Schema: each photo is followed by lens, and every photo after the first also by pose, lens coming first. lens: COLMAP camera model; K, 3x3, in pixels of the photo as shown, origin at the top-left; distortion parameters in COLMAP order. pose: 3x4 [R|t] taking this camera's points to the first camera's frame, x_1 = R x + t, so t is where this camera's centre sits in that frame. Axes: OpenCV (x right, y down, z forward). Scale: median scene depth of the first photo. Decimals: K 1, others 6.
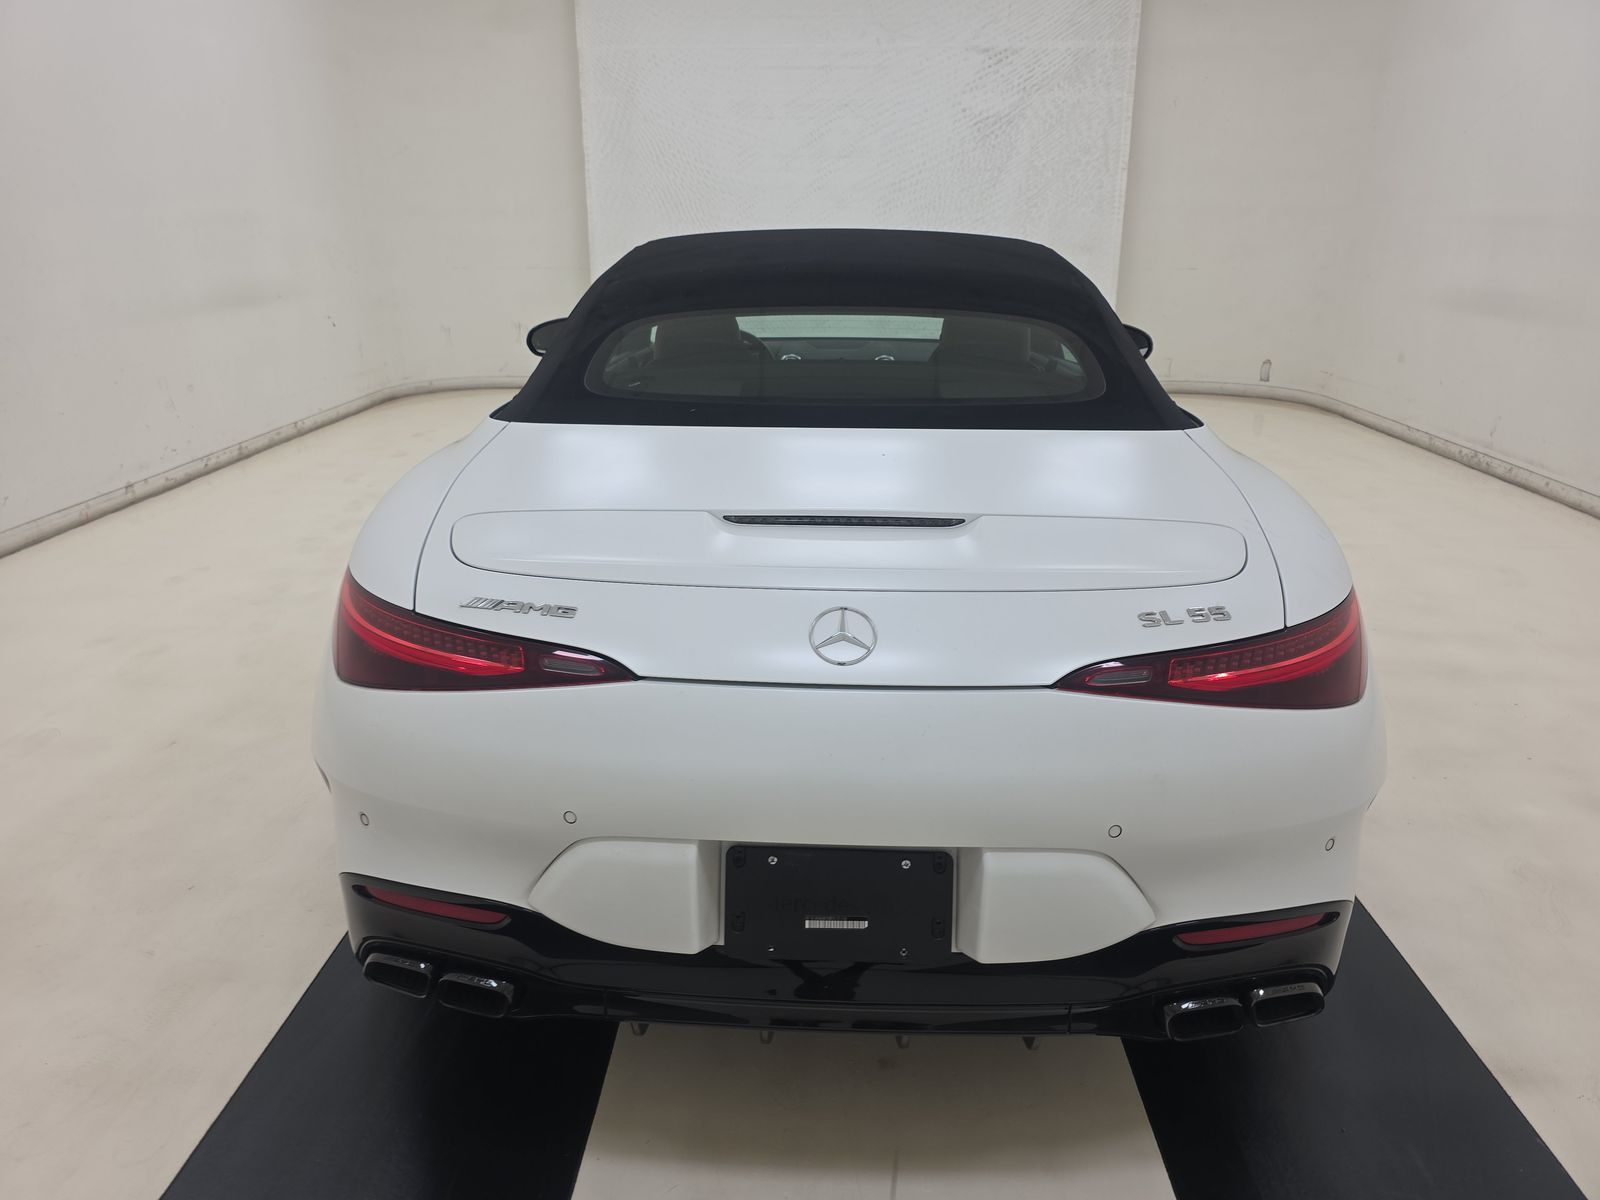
lens RADIAL K [[1037.6, 0, 789.2], [0, 1037.6, 598.5], [0, 0, 1]] dist [0.036214, -0.039038]
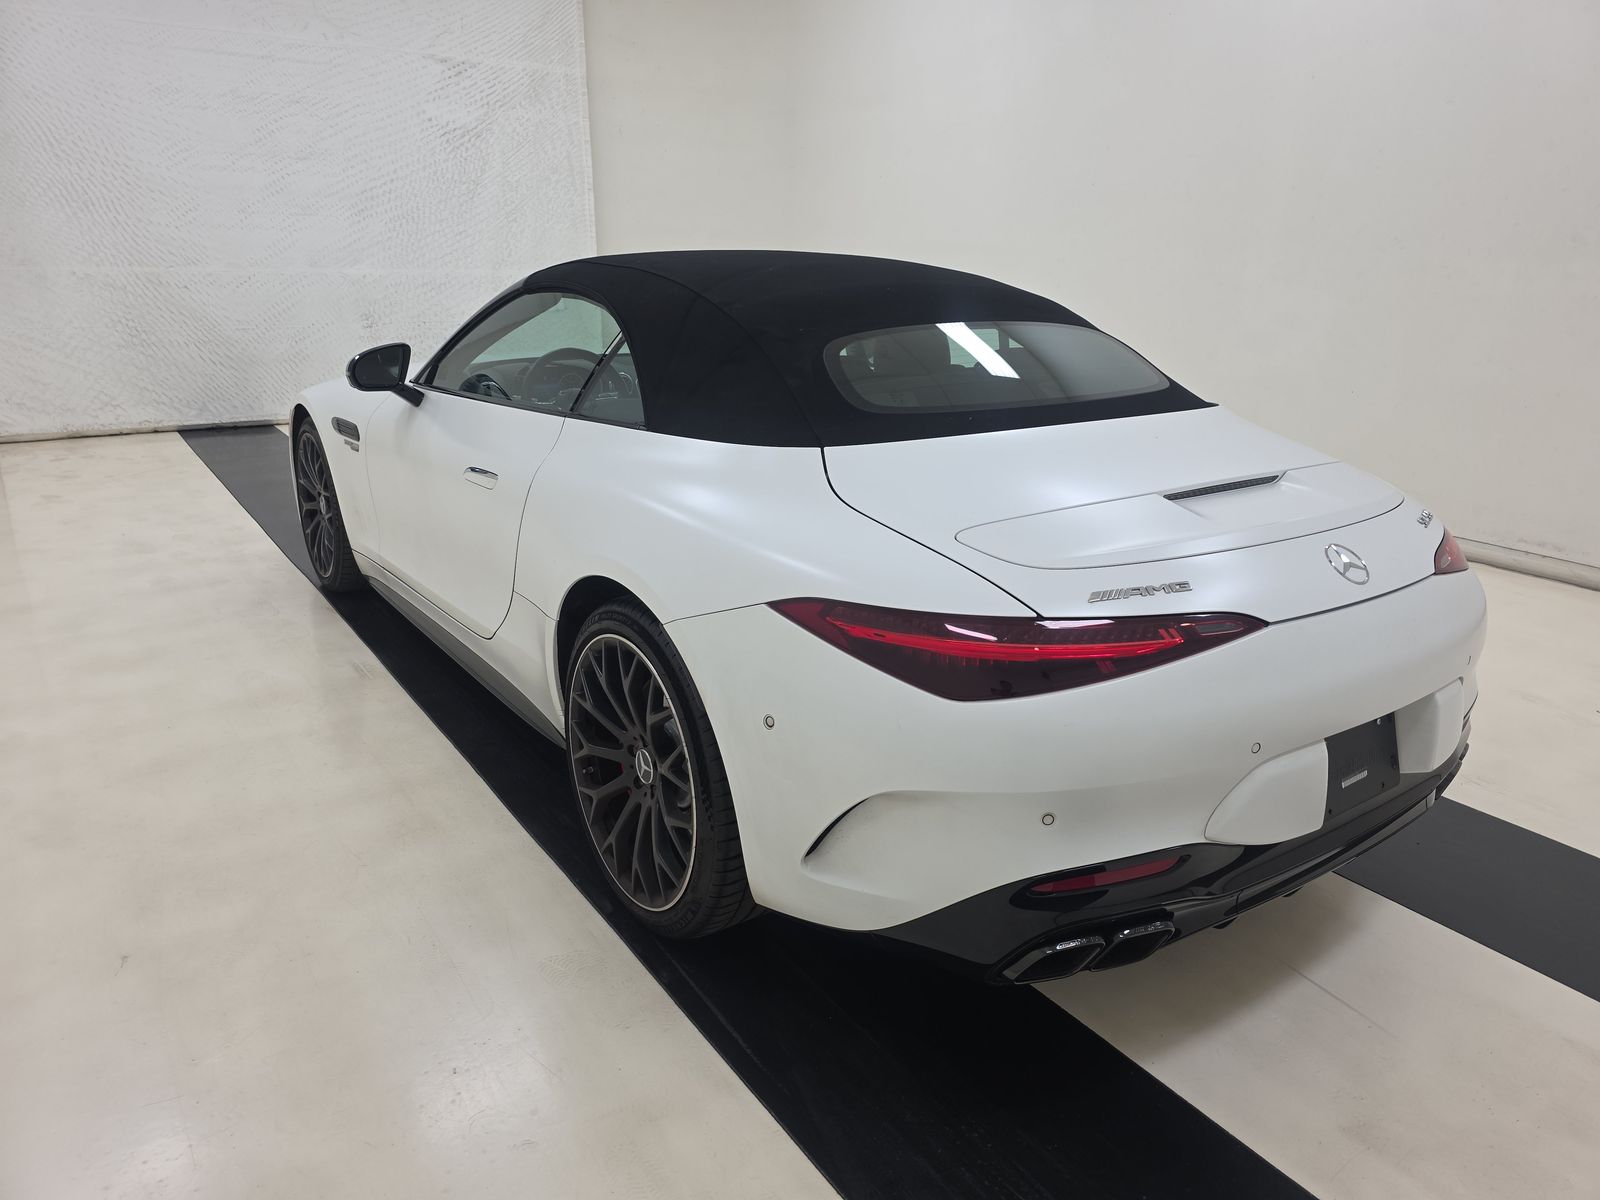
lens RADIAL K [[1037.6, 0, 789.2], [0, 1037.6, 598.5], [0, 0, 1]] dist [0.036214, -0.039038]
pose [[0.797819, -0.176824, 0.576384, -0.204993], [0.182651, 0.981984, 0.048433, -0.018356], [-0.574564, 0.066636, 0.815743, 0.049335]]
